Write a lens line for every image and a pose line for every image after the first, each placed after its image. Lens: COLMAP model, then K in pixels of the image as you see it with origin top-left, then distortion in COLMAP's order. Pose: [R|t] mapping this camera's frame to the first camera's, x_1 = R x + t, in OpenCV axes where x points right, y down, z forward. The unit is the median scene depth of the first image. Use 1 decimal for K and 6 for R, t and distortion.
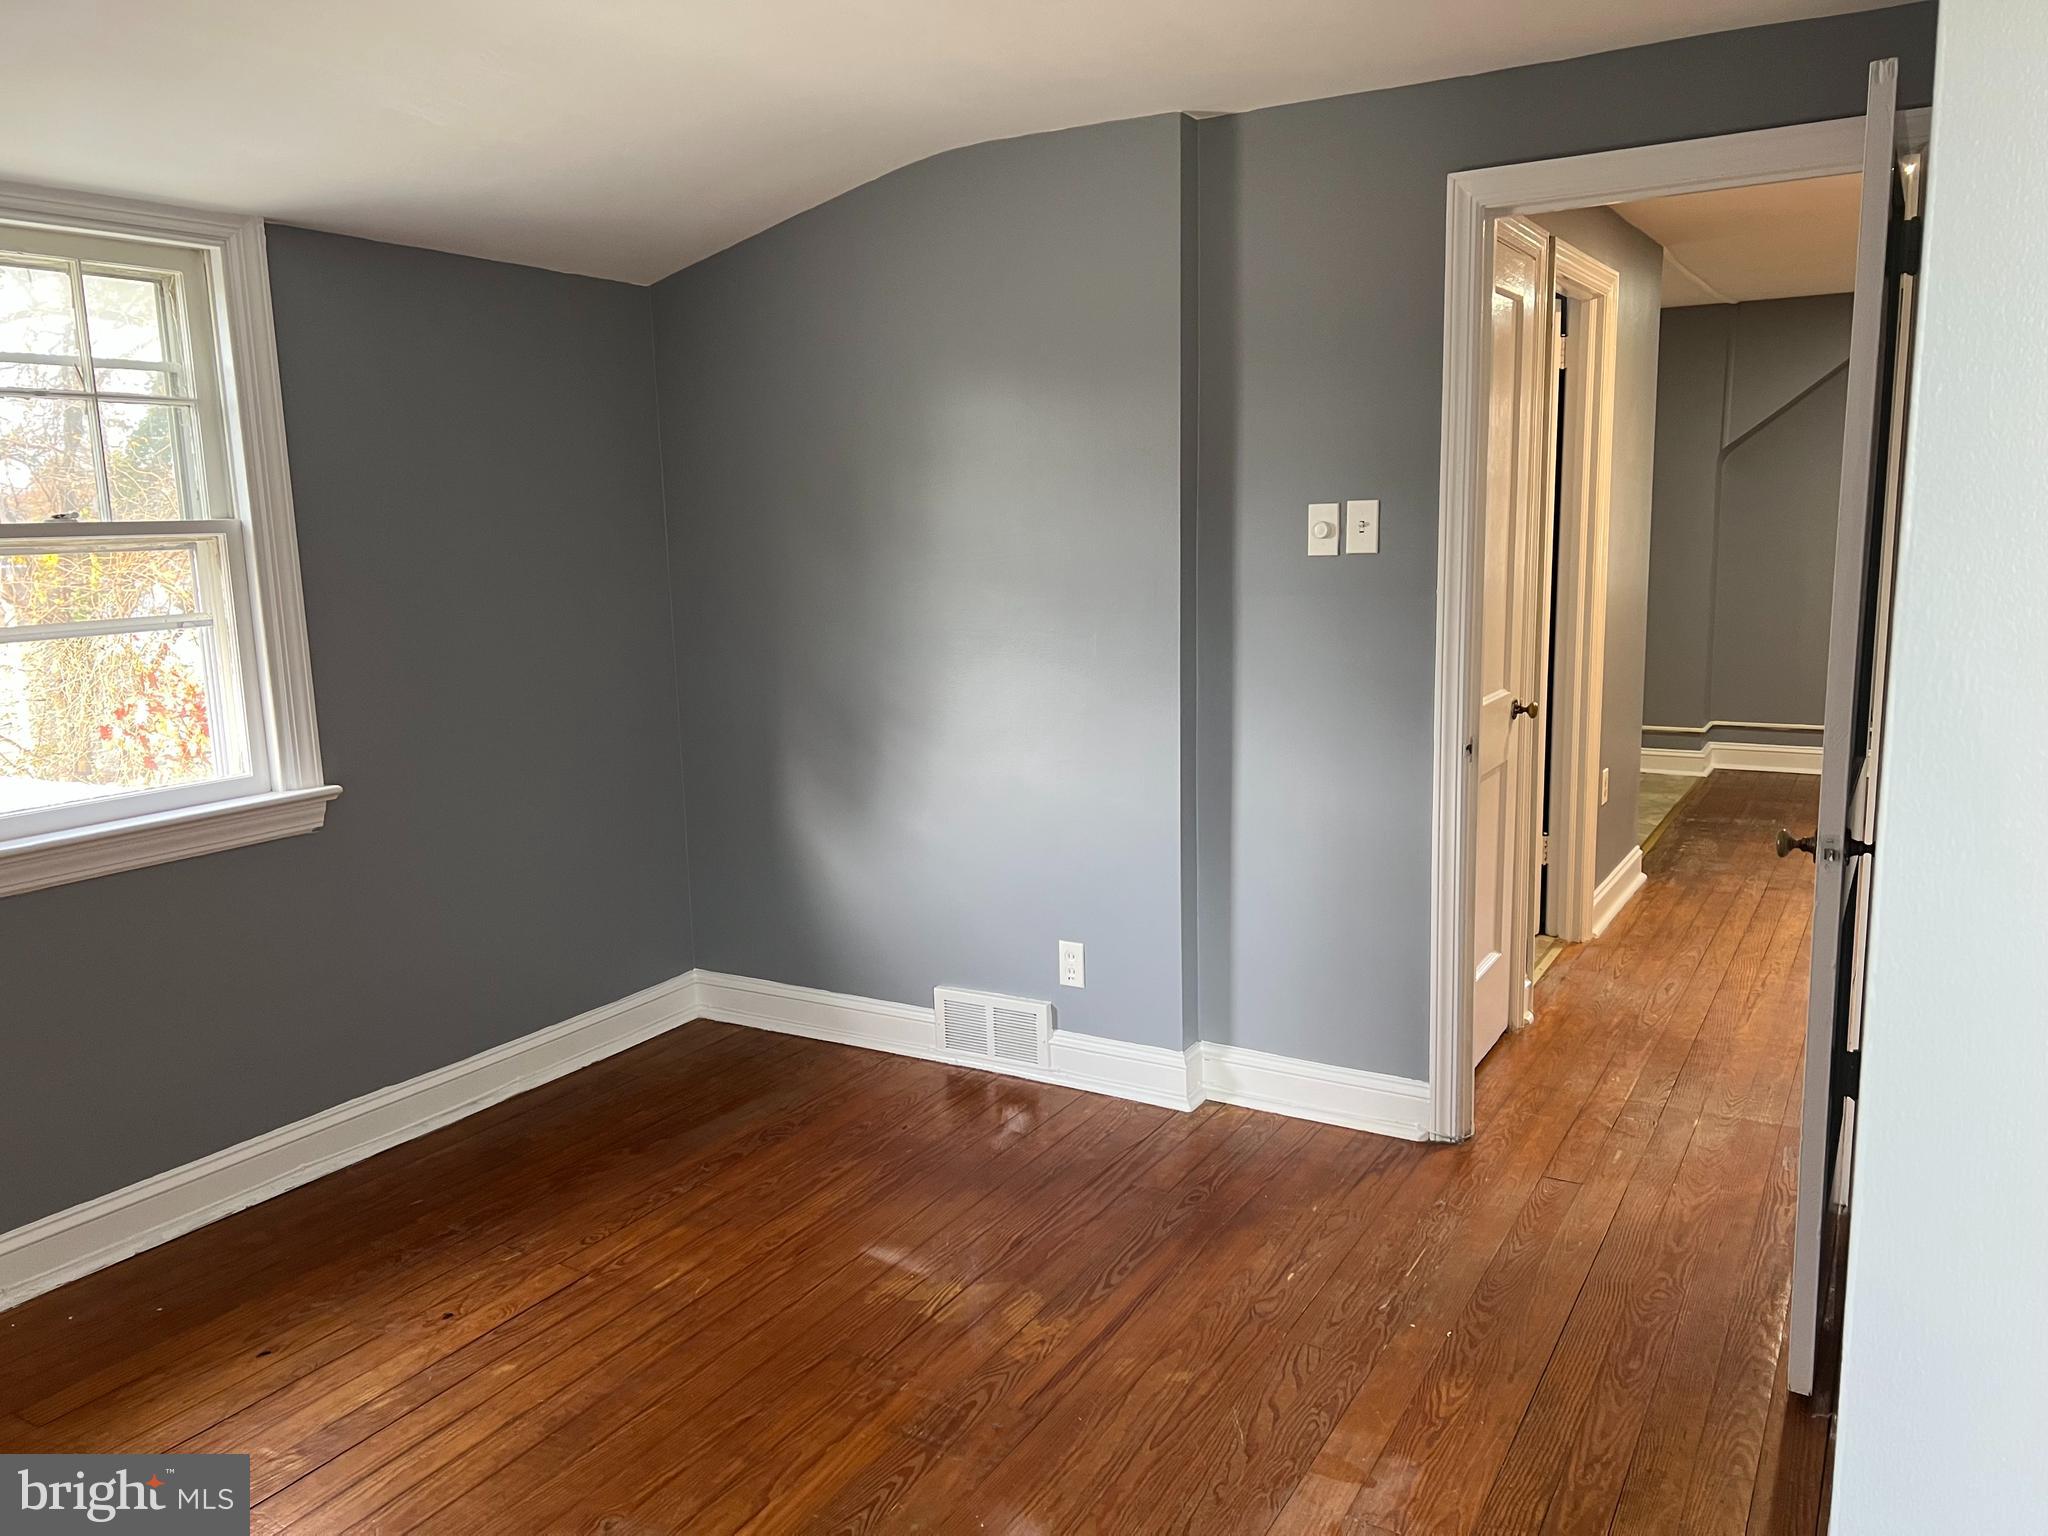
lens RADIAL K [[1539.4, 0, 1017.9], [0, 1539.4, 760.8], [0, 0, 1]] dist [0.058786, -0.066227]
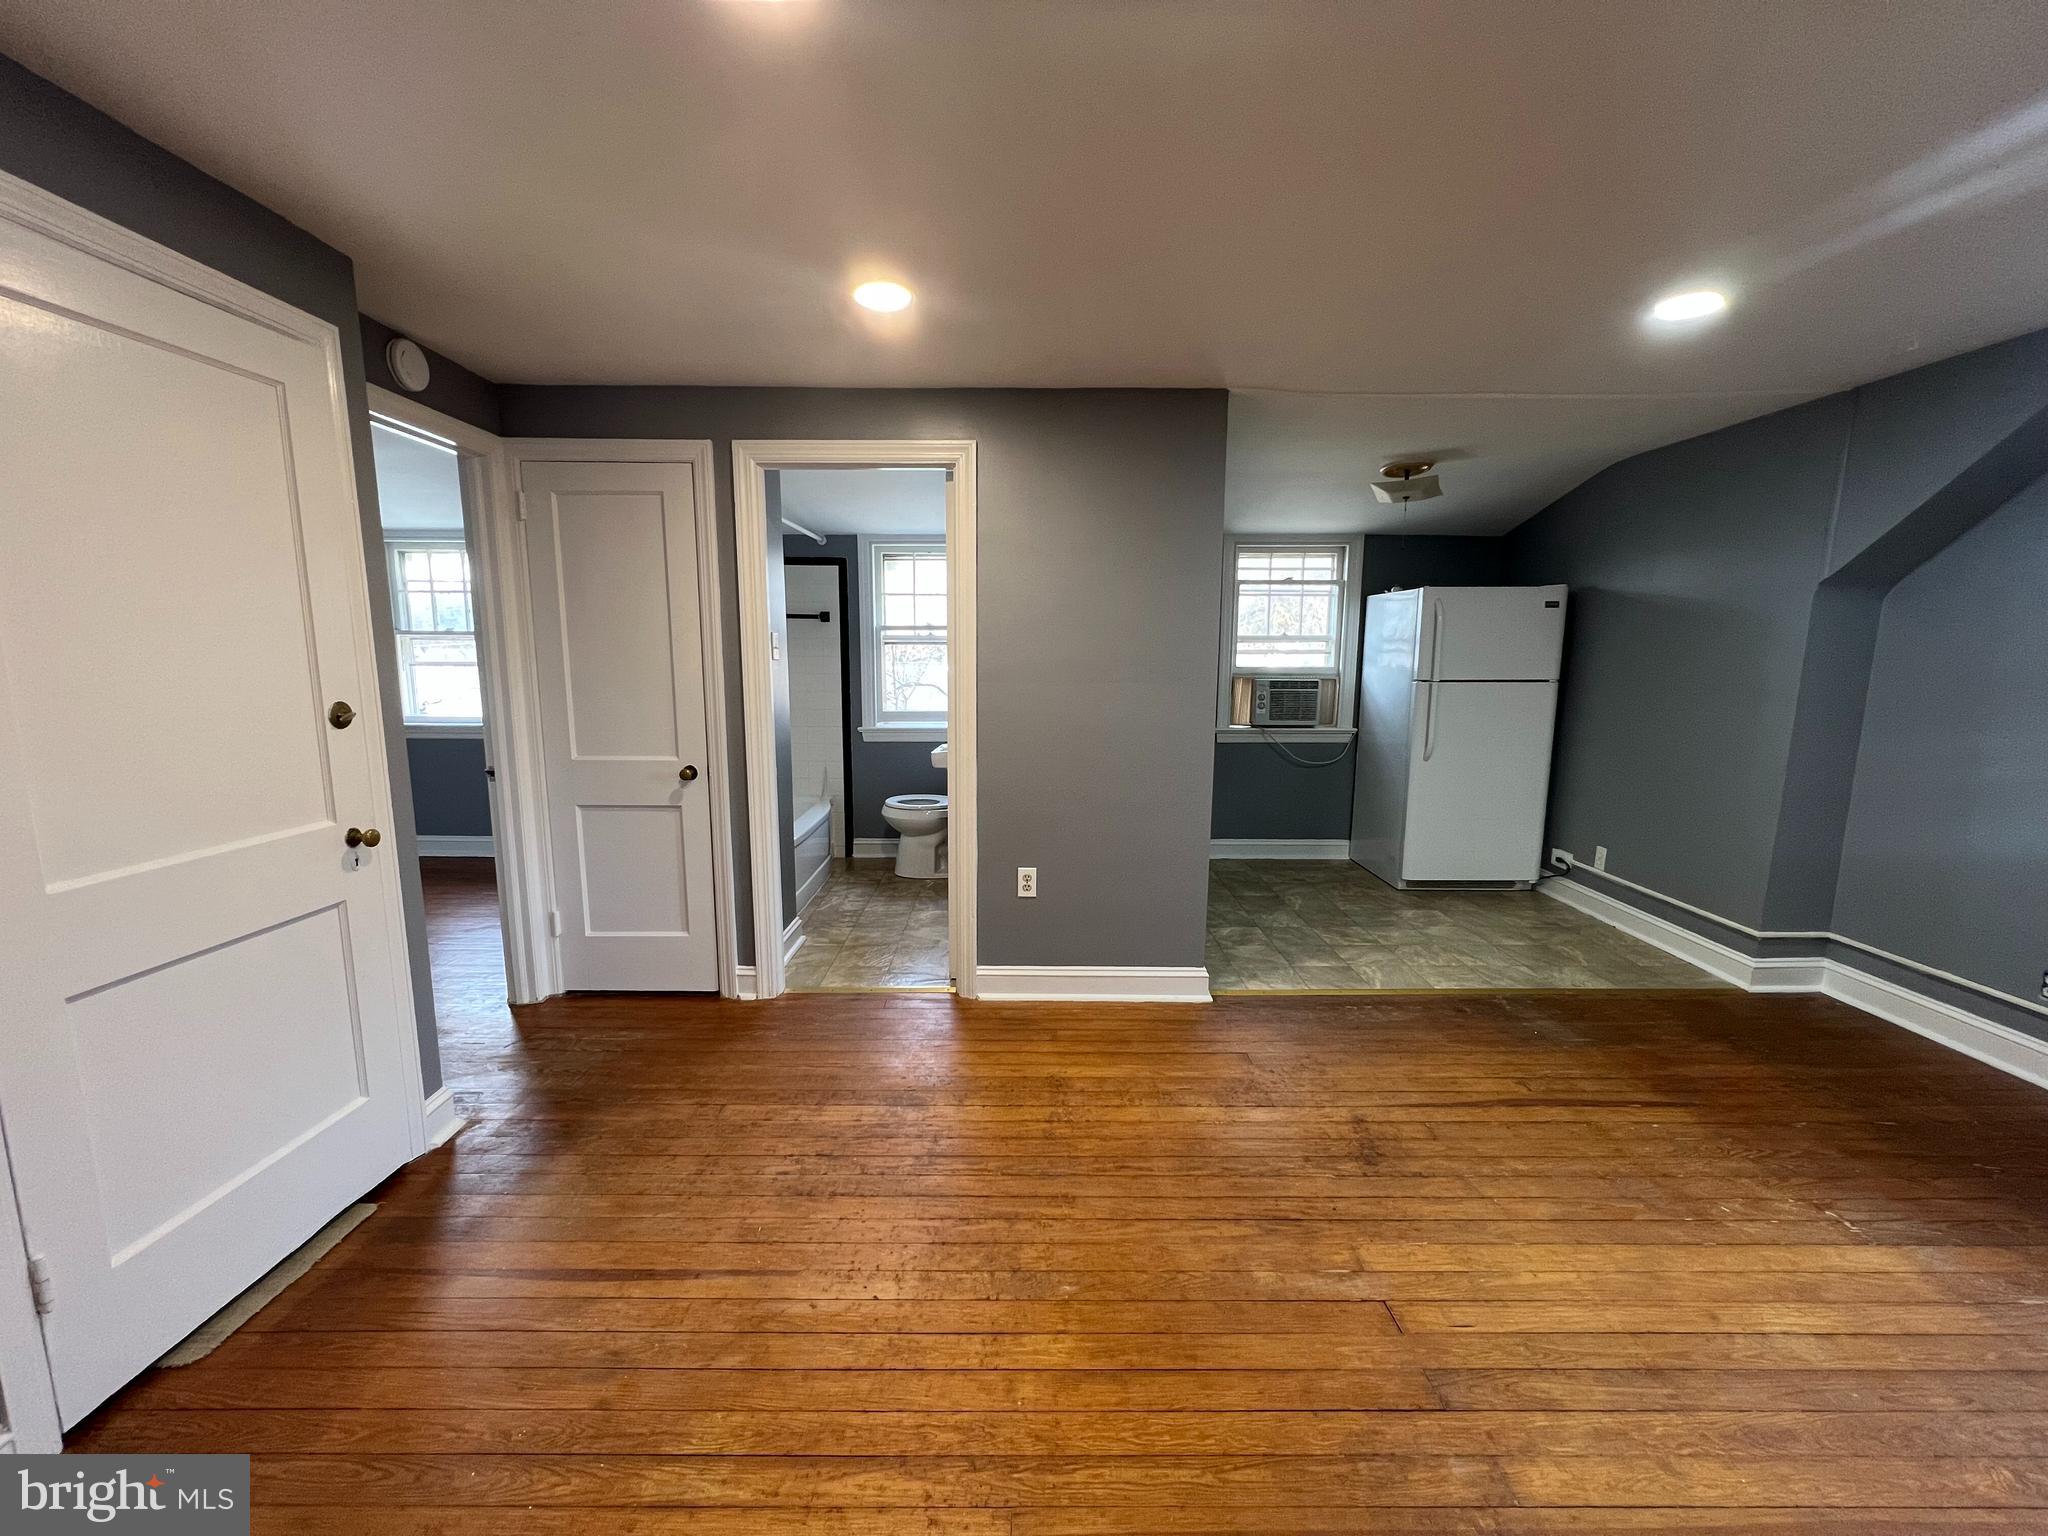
lens RADIAL K [[819.9, 0, 1025.6], [0, 819.9, 770.7], [0, 0, 1]] dist [-0.004957, 0.002537]
pose [[0.511119, 0.153324, -0.845724, 1.299681], [-0.158330, 0.983918, 0.082690, -0.170879], [0.844801, 0.091639, 0.527175, 0.986504]]
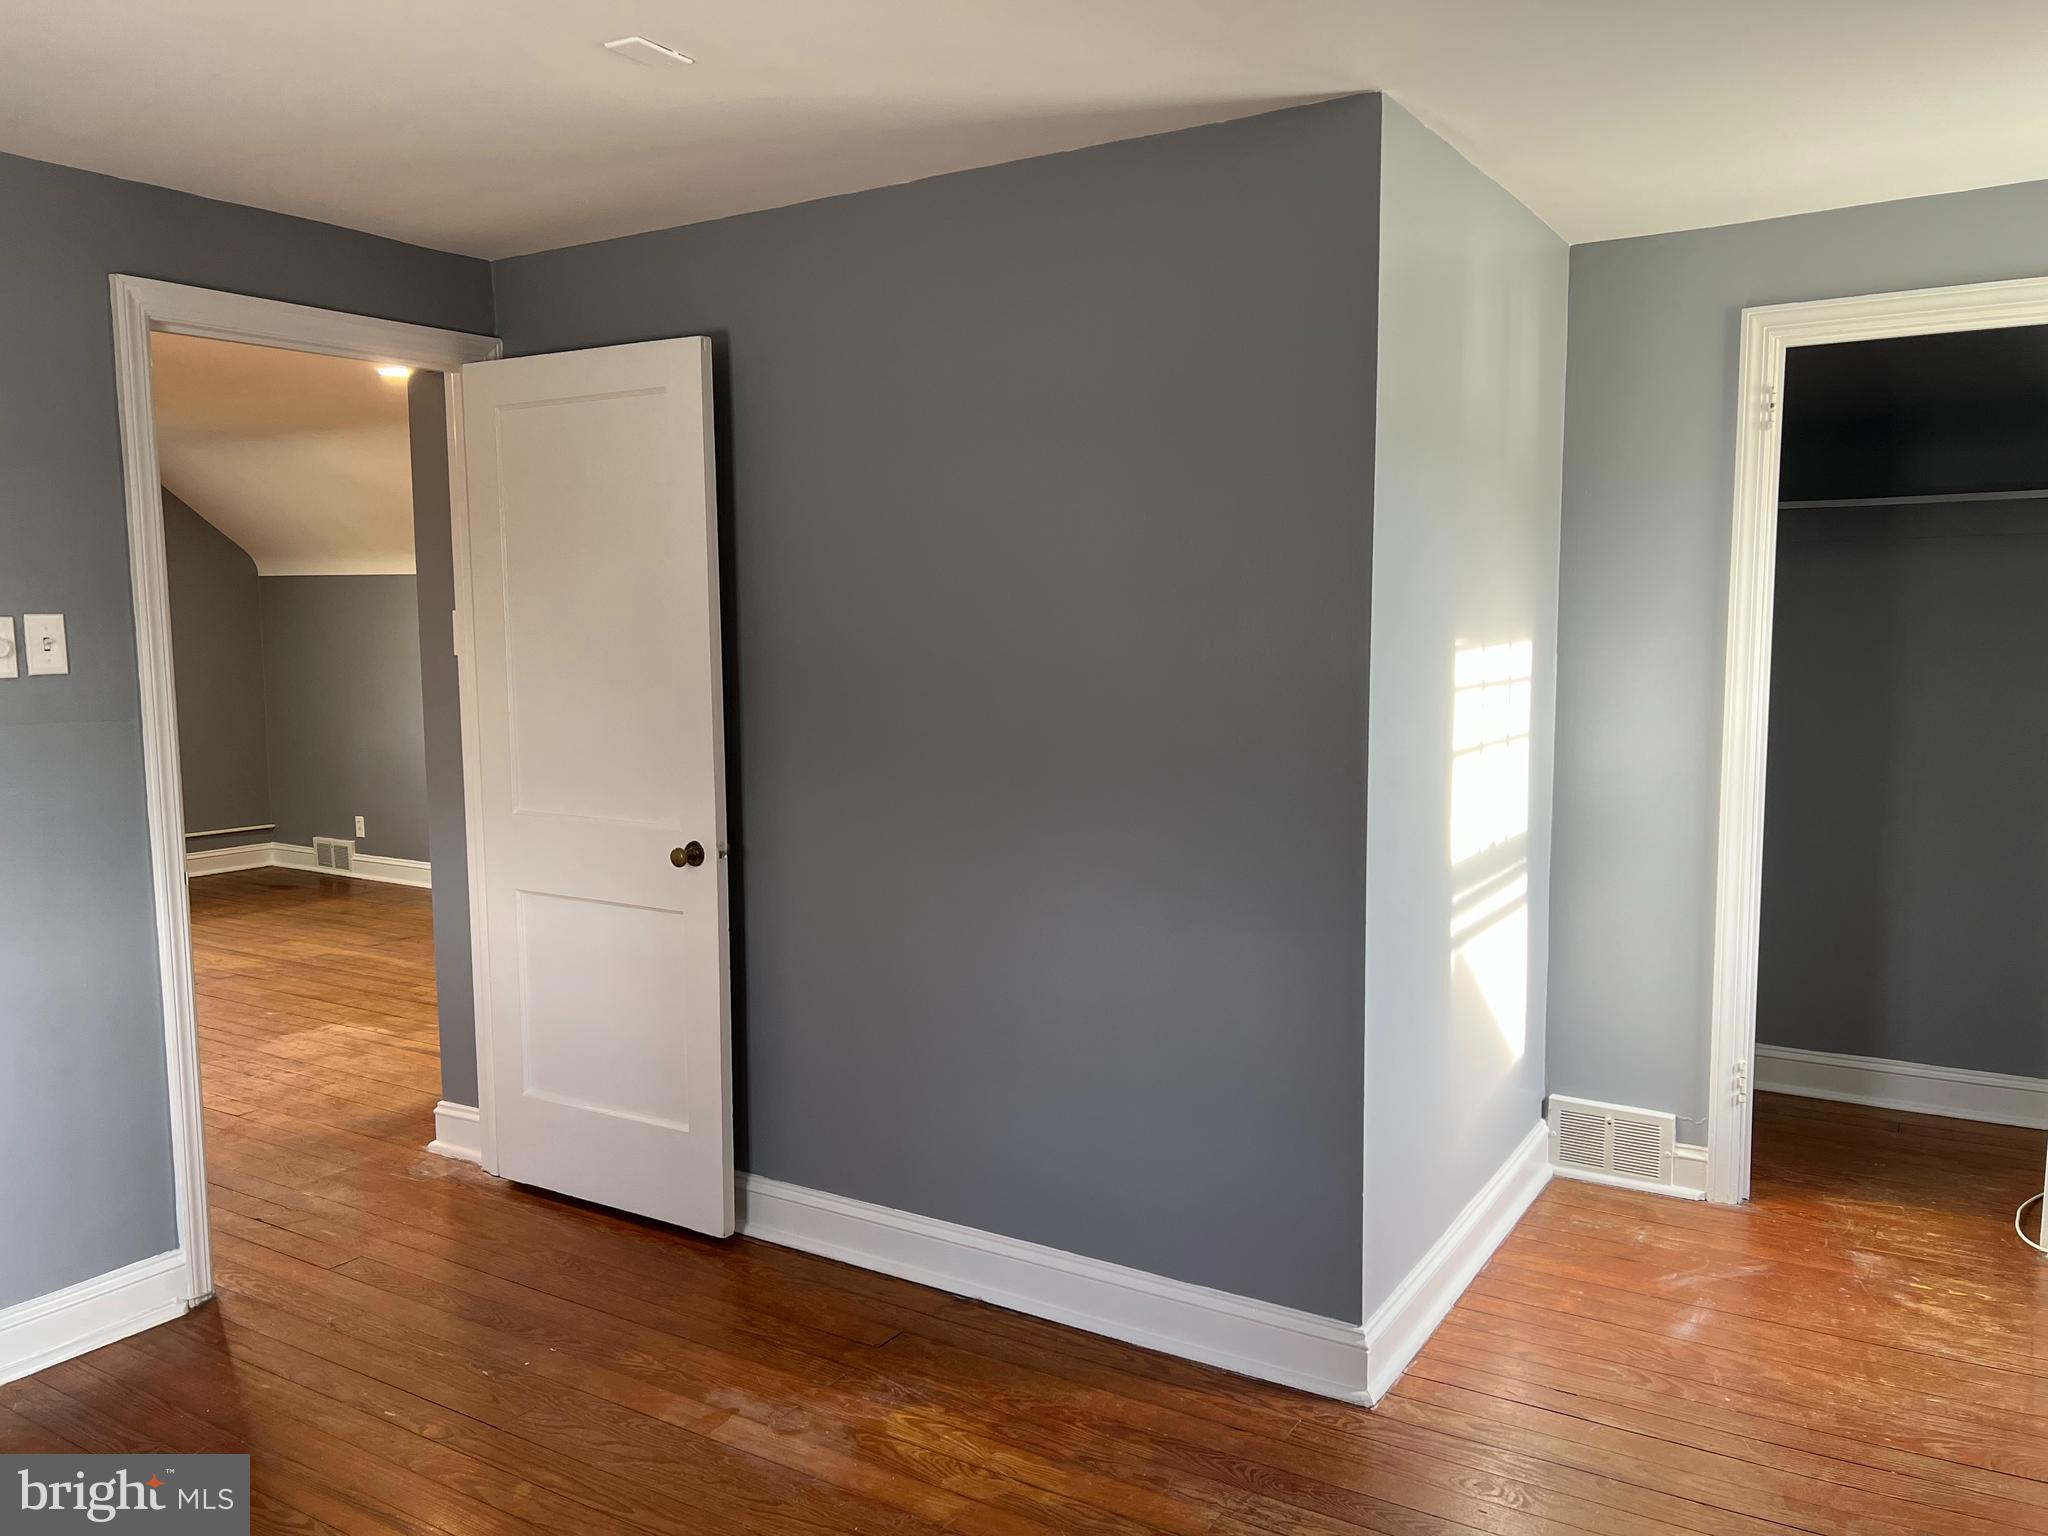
lens RADIAL K [[1547.9, 0, 1039.2], [0, 1547.9, 775.2], [0, 0, 1]] dist [0.066037, -0.070422]
pose [[0.032794, -0.082841, 0.996023, -0.617319], [0.171604, 0.982227, 0.076044, -0.049125], [-0.984620, 0.168428, 0.046427, 0.409773]]
